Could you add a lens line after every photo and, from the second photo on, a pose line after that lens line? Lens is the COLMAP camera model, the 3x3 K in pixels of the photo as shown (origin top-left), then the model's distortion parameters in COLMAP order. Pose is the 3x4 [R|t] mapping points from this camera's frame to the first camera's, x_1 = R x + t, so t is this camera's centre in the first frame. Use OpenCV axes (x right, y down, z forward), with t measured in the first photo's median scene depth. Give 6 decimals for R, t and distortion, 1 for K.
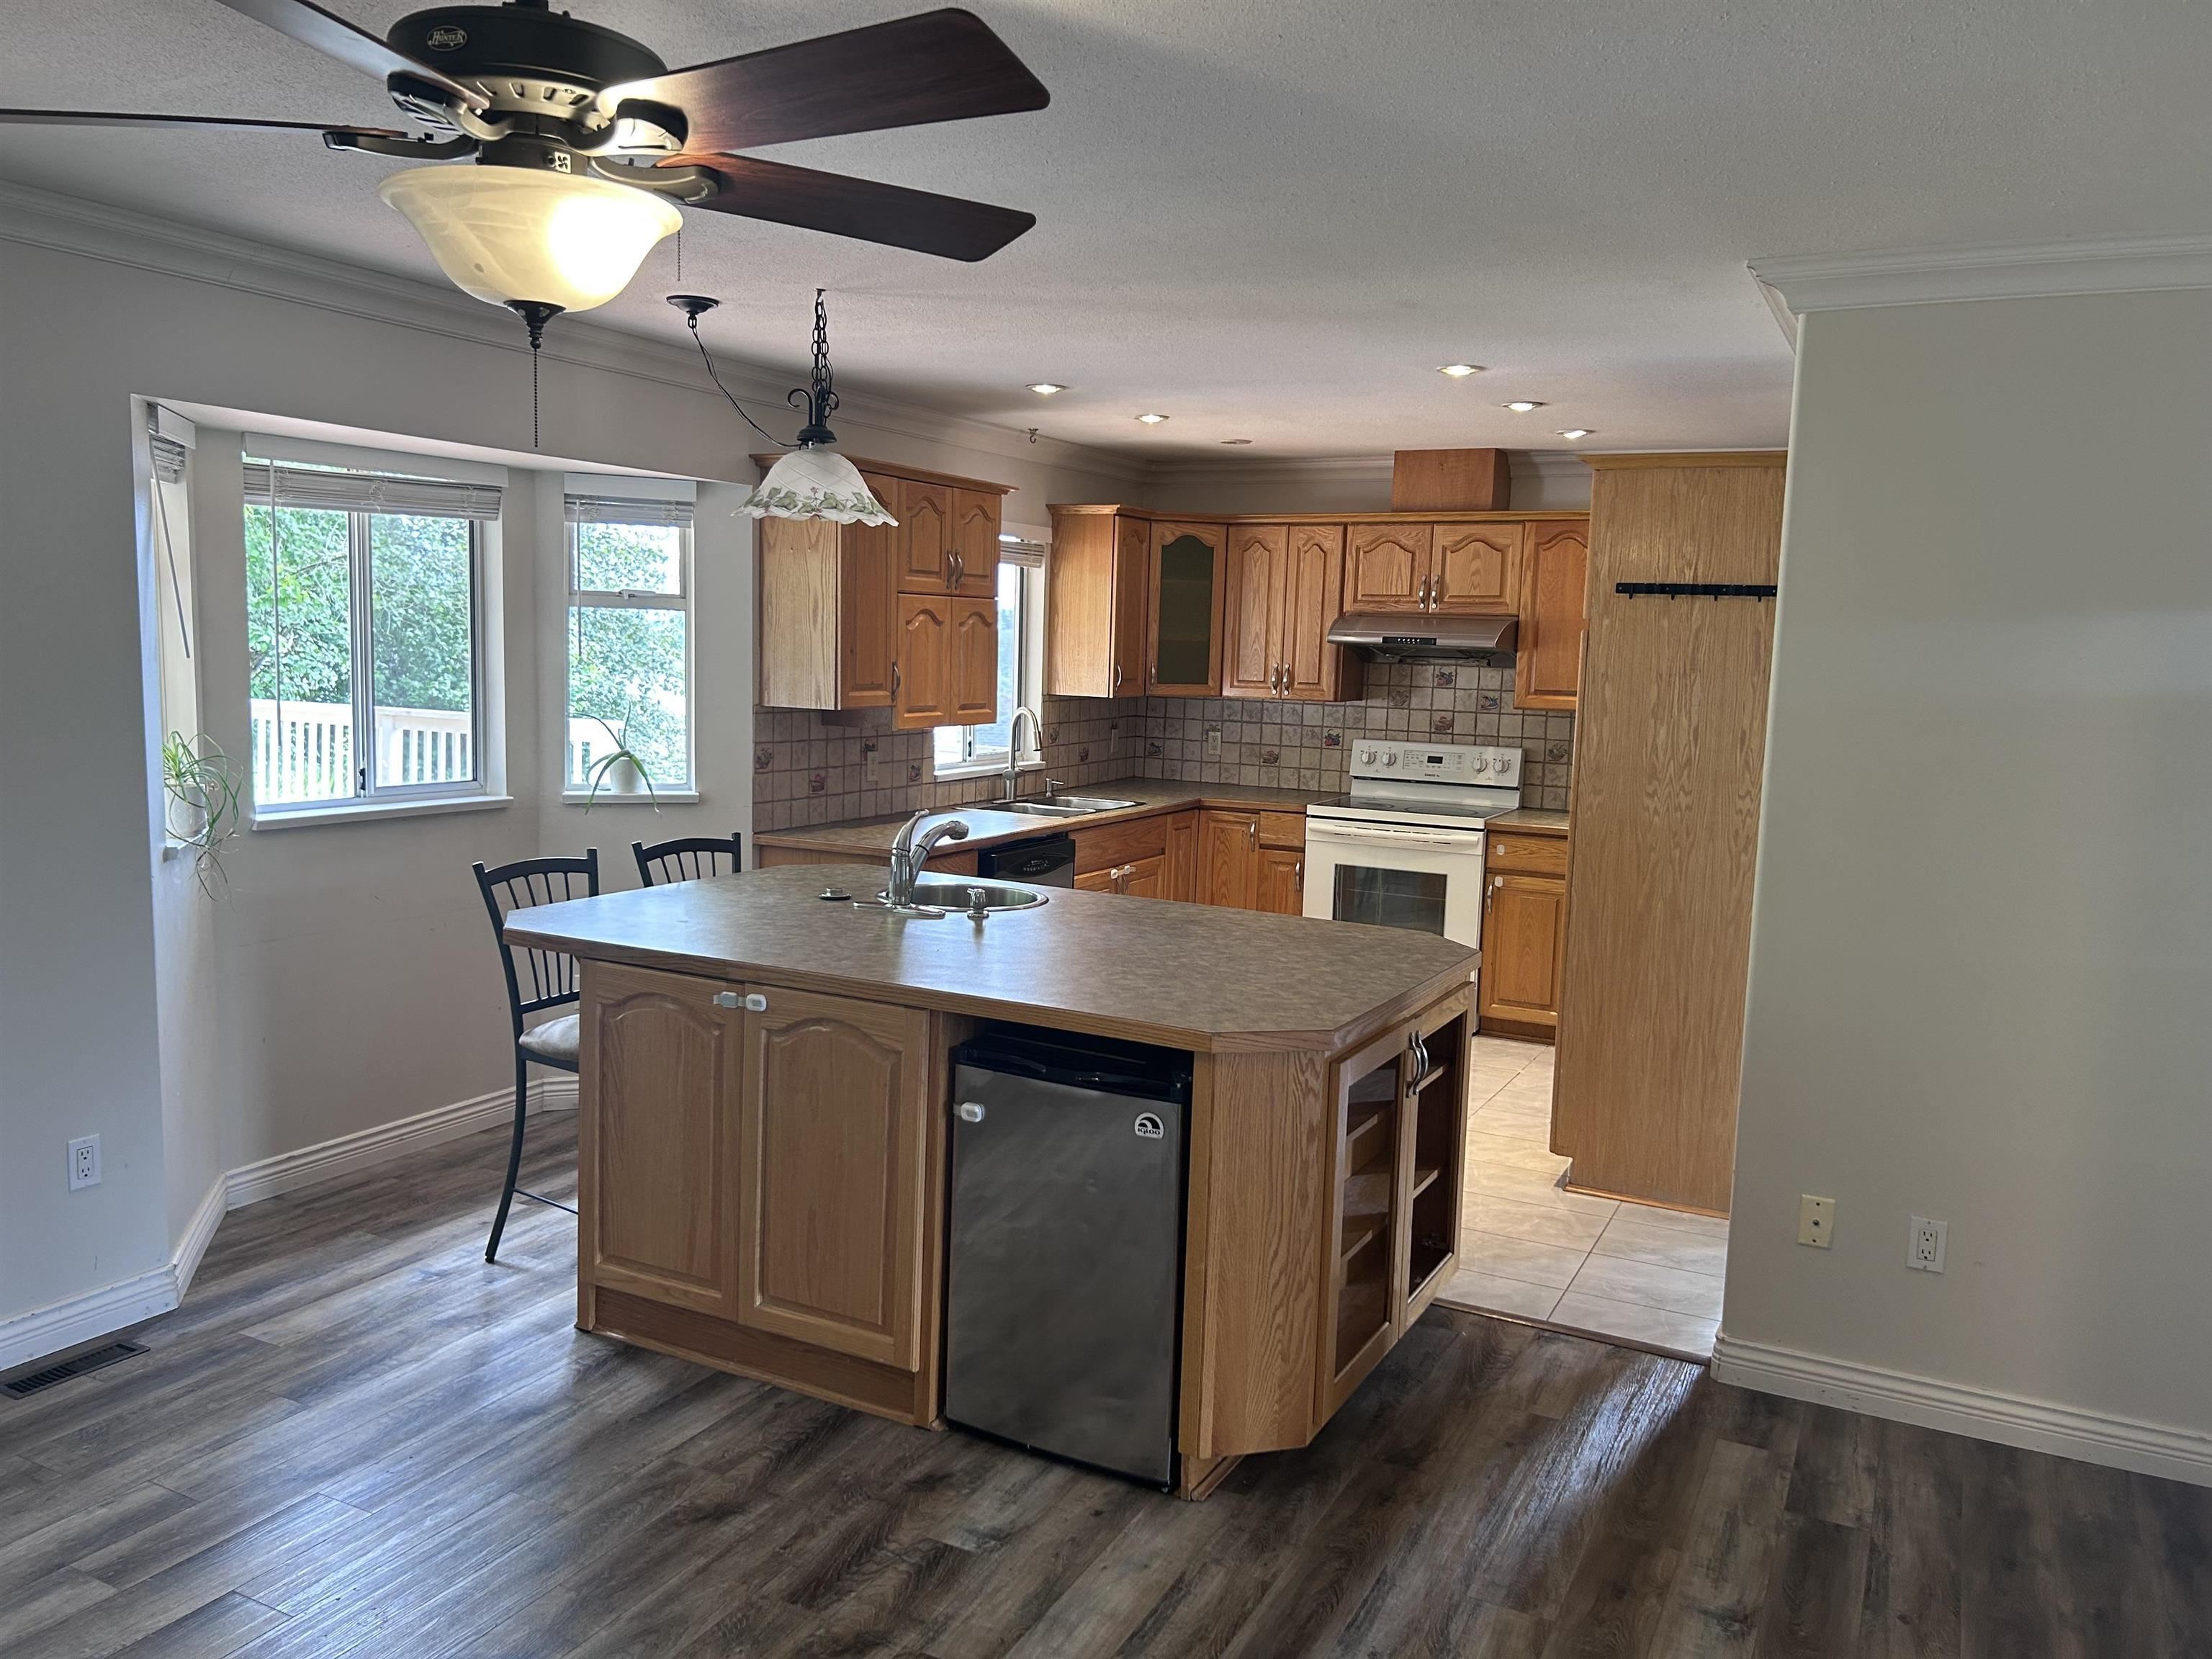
lens RADIAL K [[1669.5, 0, 1097.3], [0, 1669.5, 829.9], [0, 0, 1]] dist [0.100486, -0.015149]
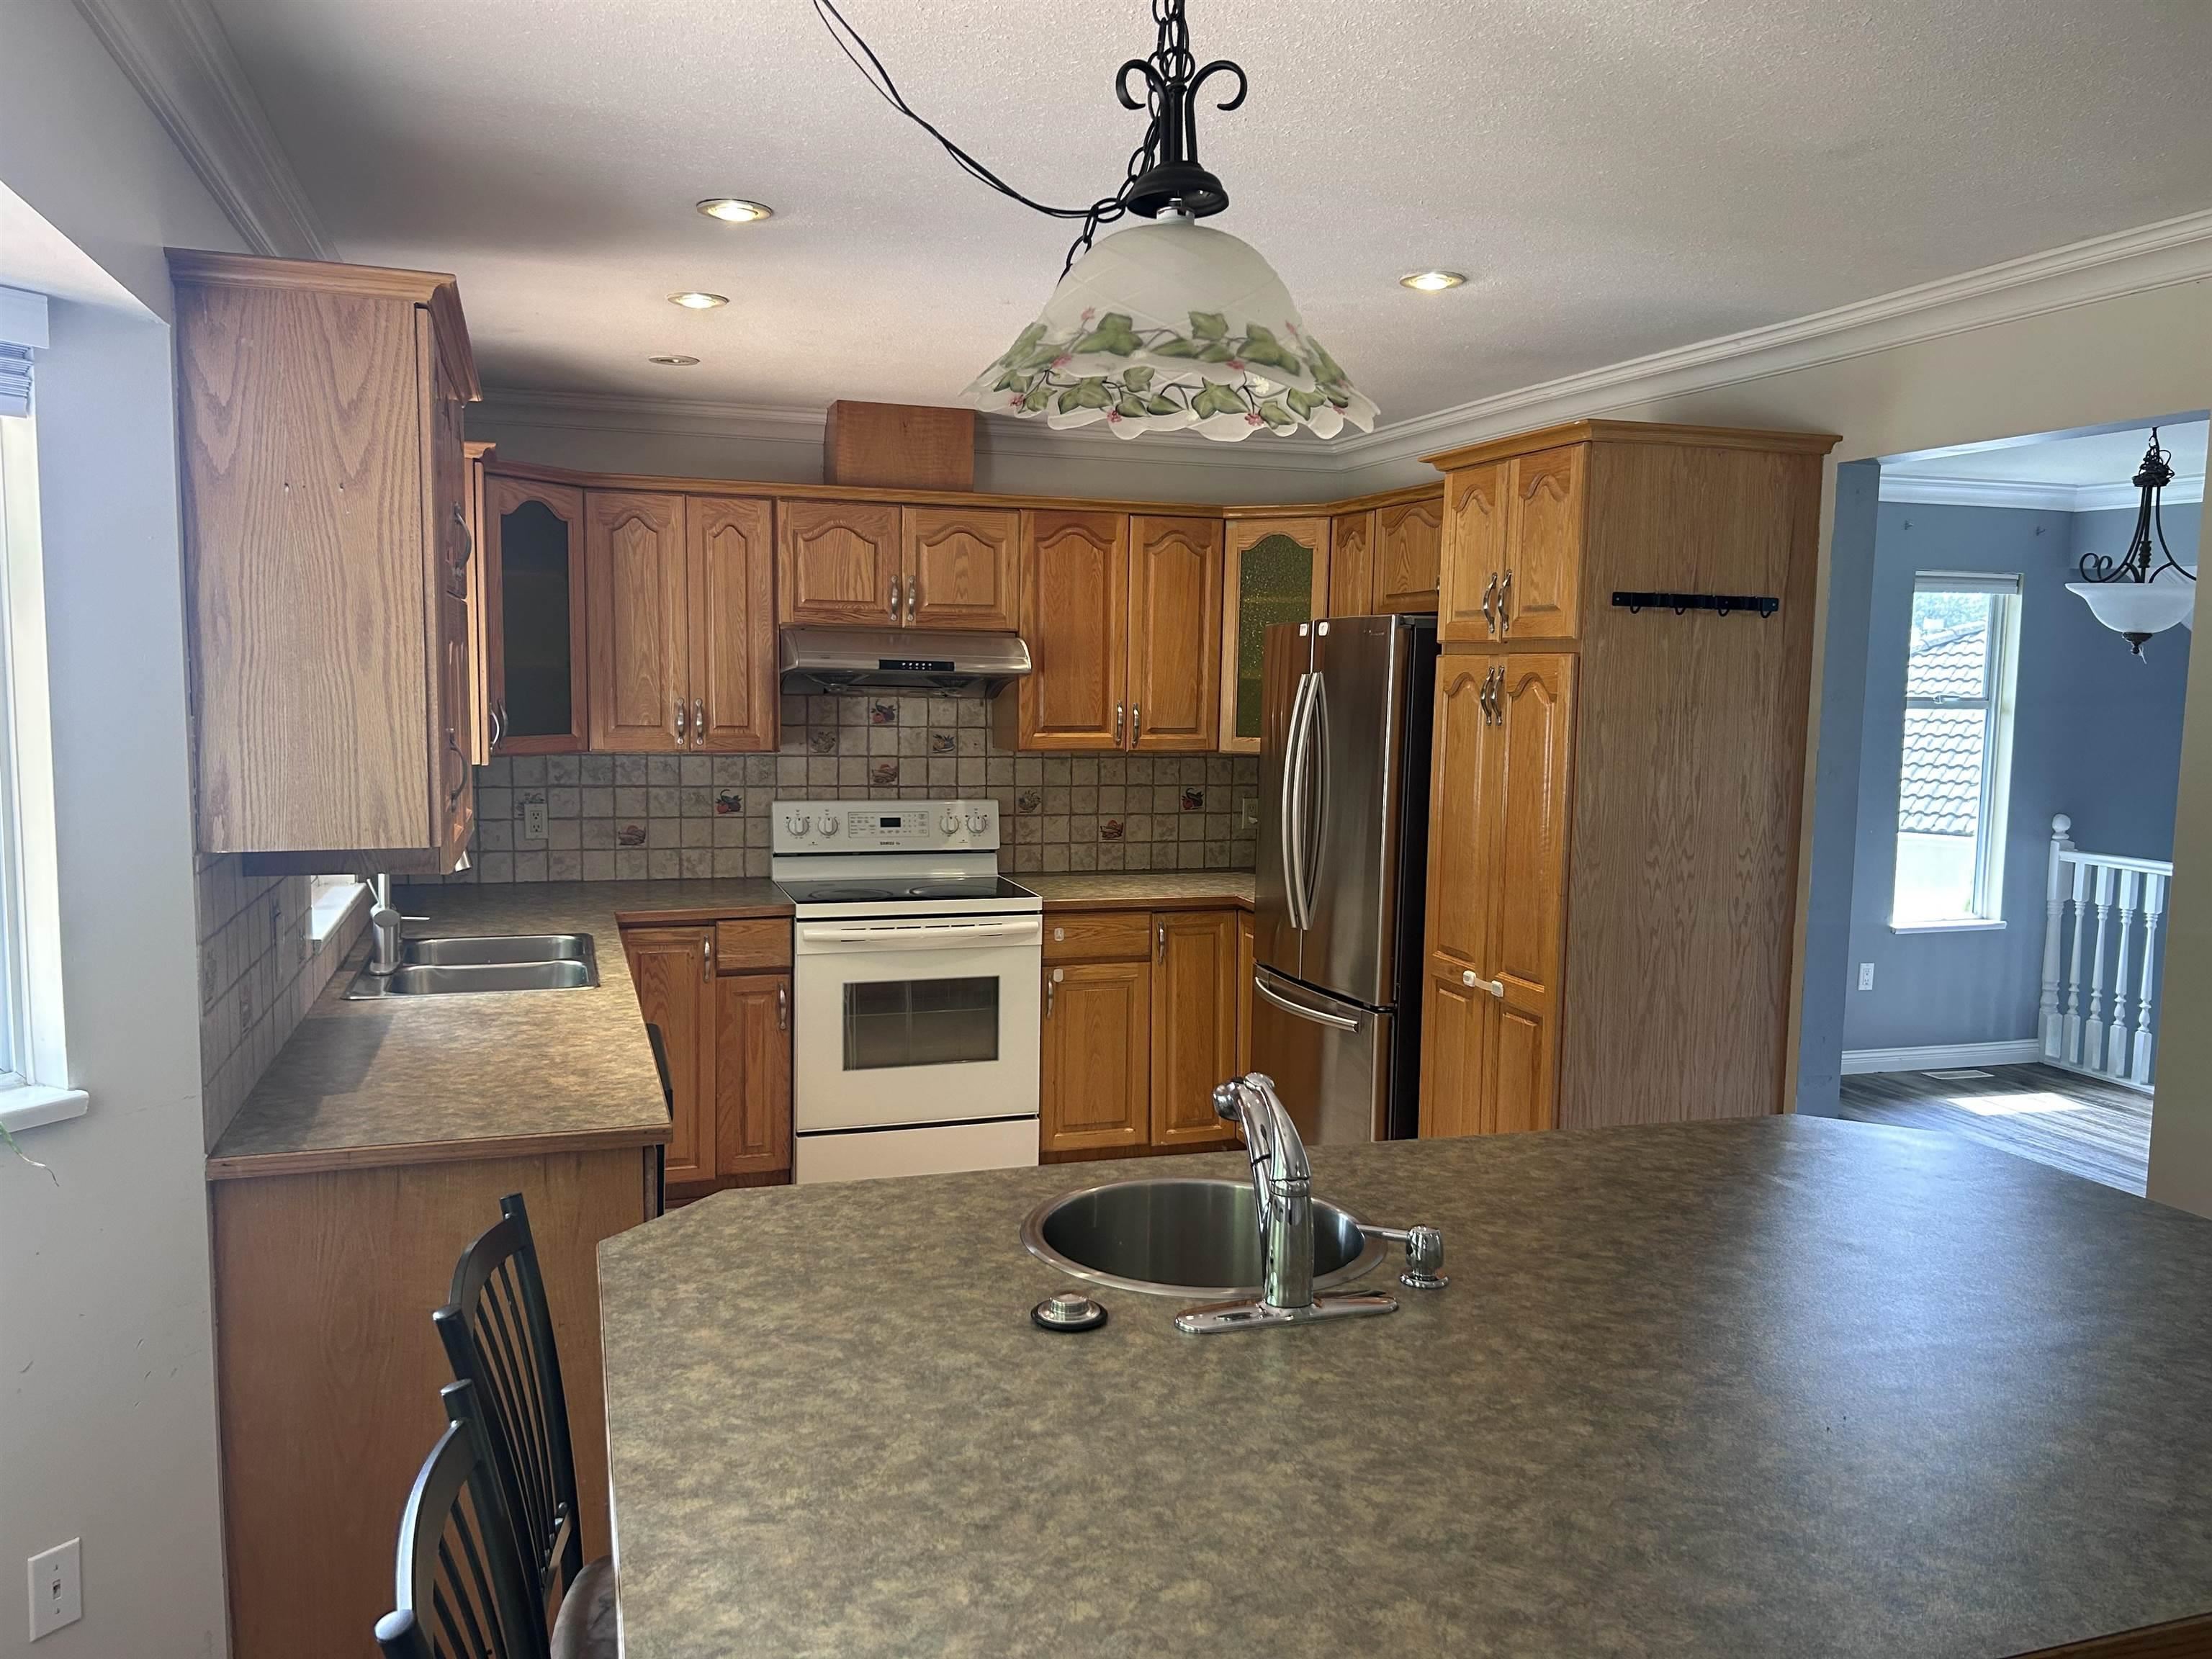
lens RADIAL K [[1669.5, 0, 1113.2], [0, 1669.5, 843.1], [0, 0, 1]] dist [0.100486, -0.015149]
pose [[0.705683, -0.093683, 0.702307, -0.262093], [0.089785, 0.995053, 0.042516, -0.057040], [-0.702816, 0.033054, 0.710603, 0.411266]]
